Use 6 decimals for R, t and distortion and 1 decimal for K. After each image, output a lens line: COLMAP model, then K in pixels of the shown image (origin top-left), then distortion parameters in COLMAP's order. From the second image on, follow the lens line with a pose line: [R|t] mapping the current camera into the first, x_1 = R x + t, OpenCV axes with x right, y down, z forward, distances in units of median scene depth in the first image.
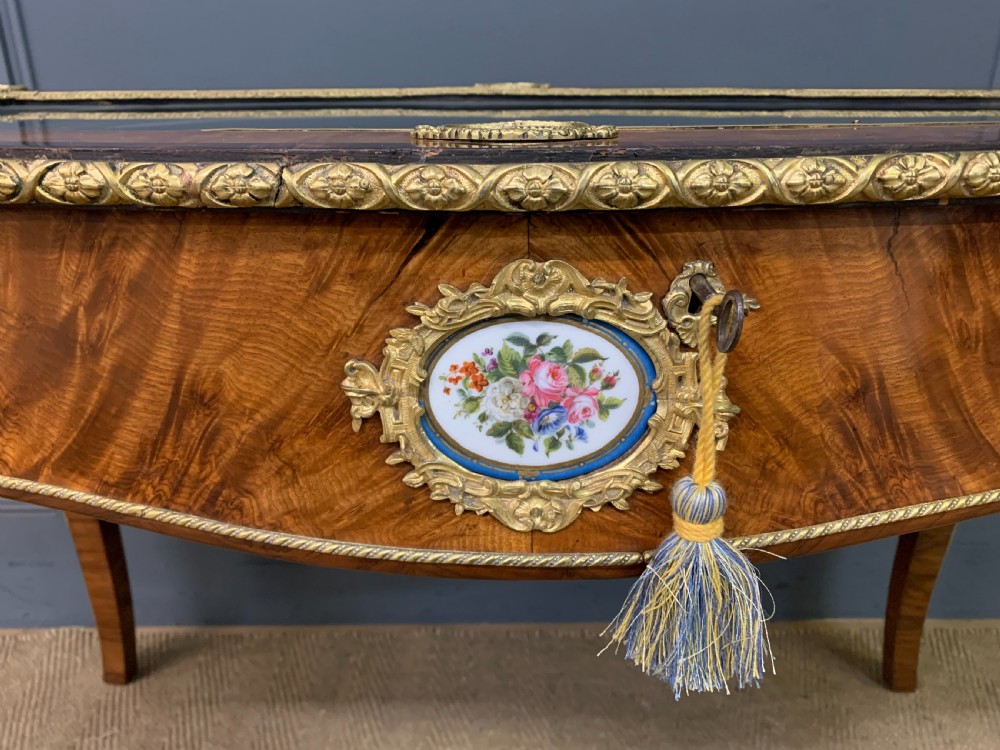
lens RADIAL K [[778.7, 0, 494.5], [0, 778.7, 378.2], [0, 0, 1]] dist [0.013867, -0.003057]
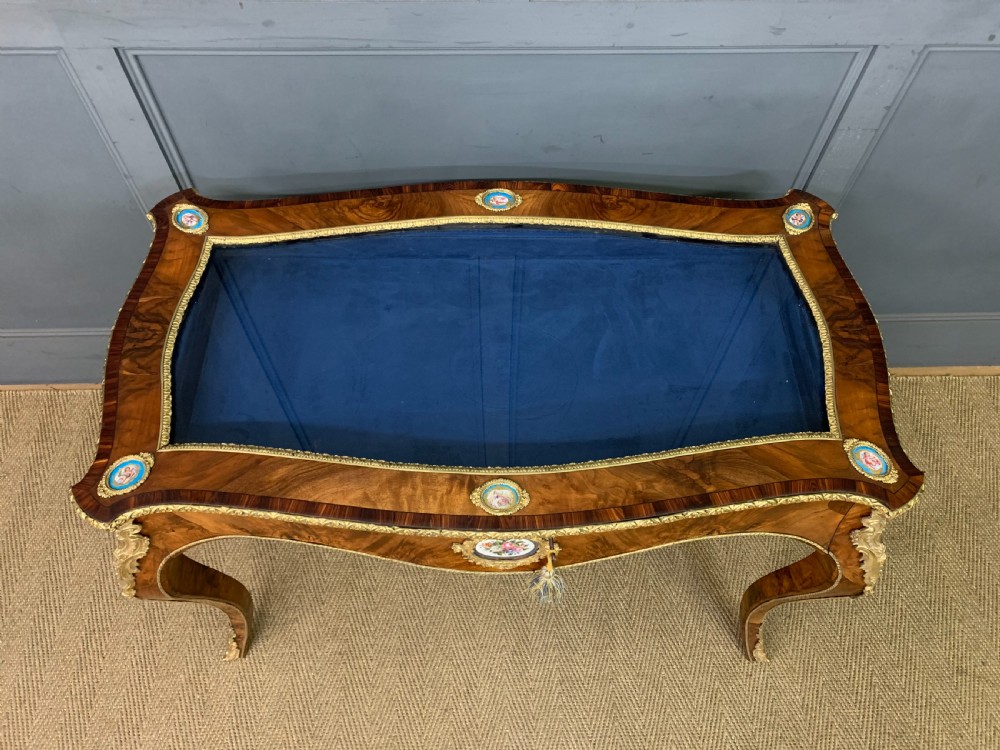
lens RADIAL K [[778.7, 0, 504.2], [0, 778.7, 380.8], [0, 0, 1]] dist [0.013867, -0.003057]
pose [[0.999209, -0.010223, 0.038442, -0.083151], [-0.014833, 0.800952, 0.598544, -2.718440], [-0.036909, -0.598641, 0.800167, -1.407349]]
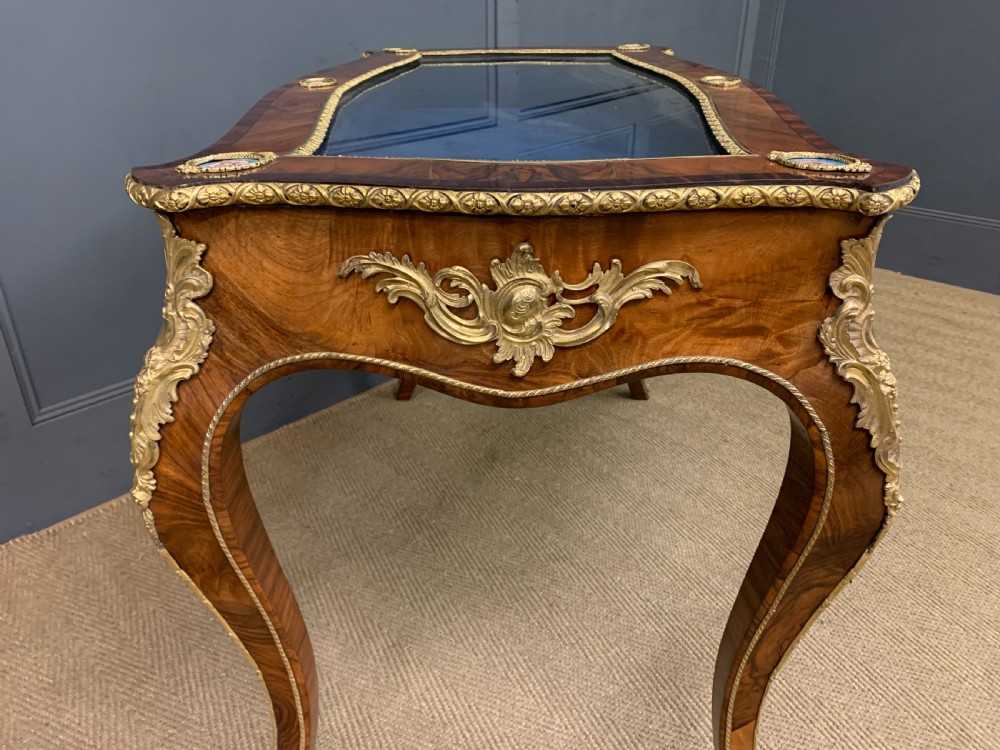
lens RADIAL K [[778.7, 0, 501.1], [0, 778.7, 377.9], [0, 0, 1]] dist [0.013867, -0.003057]
pose [[0.695815, -0.327946, 0.638978, -2.731266], [0.271547, 0.943752, 0.188665, 0.254763], [-0.664908, 0.042237, 0.745730, -1.460809]]
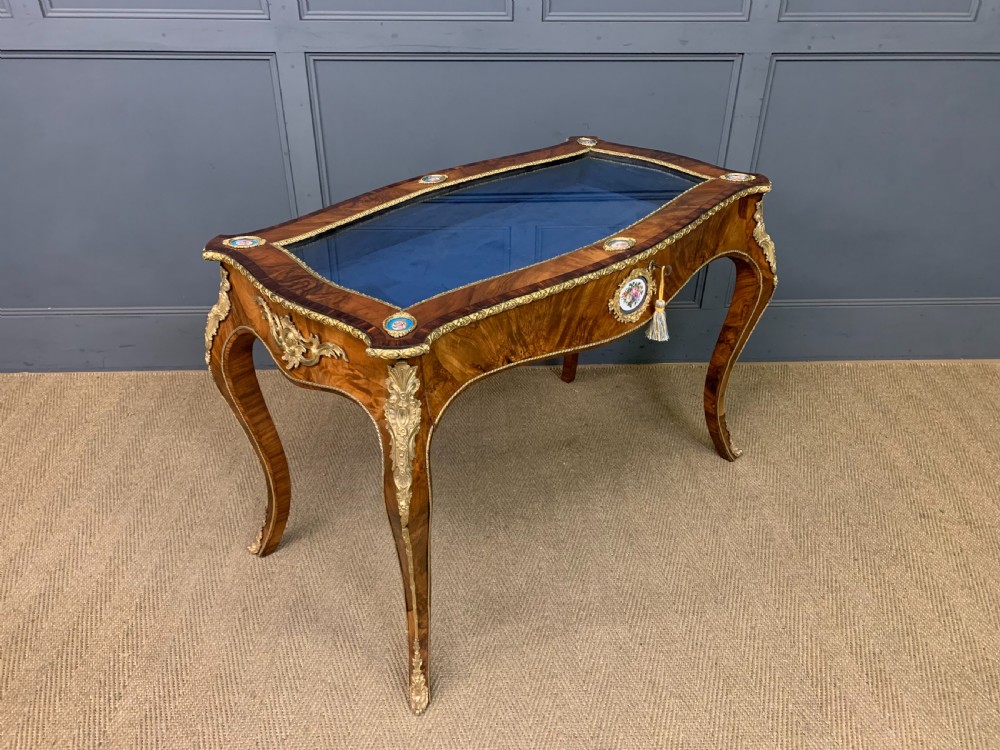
lens RADIAL K [[778.7, 0, 501.1], [0, 778.7, 373.1], [0, 0, 1]] dist [0.013867, -0.003057]
pose [[0.999330, -0.007367, 0.035845, -0.407013], [0.001431, 0.986645, 0.162878, -0.061297], [-0.036566, -0.162718, 0.985995, -4.416975]]
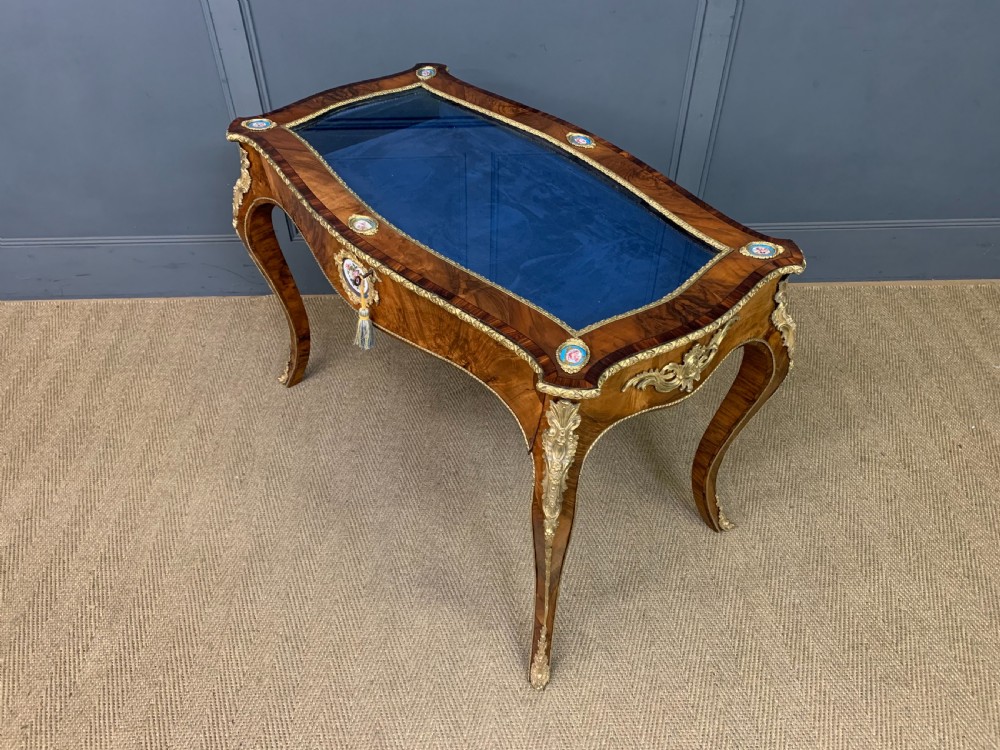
lens RADIAL K [[778.7, 0, 498.3], [0, 778.7, 368.3], [0, 0, 1]] dist [0.013867, -0.003057]
pose [[0.999607, -0.016648, 0.022570, 0.072166], [0.007802, 0.938069, 0.346361, -0.880304], [-0.026938, -0.346049, 0.937830, -4.215718]]
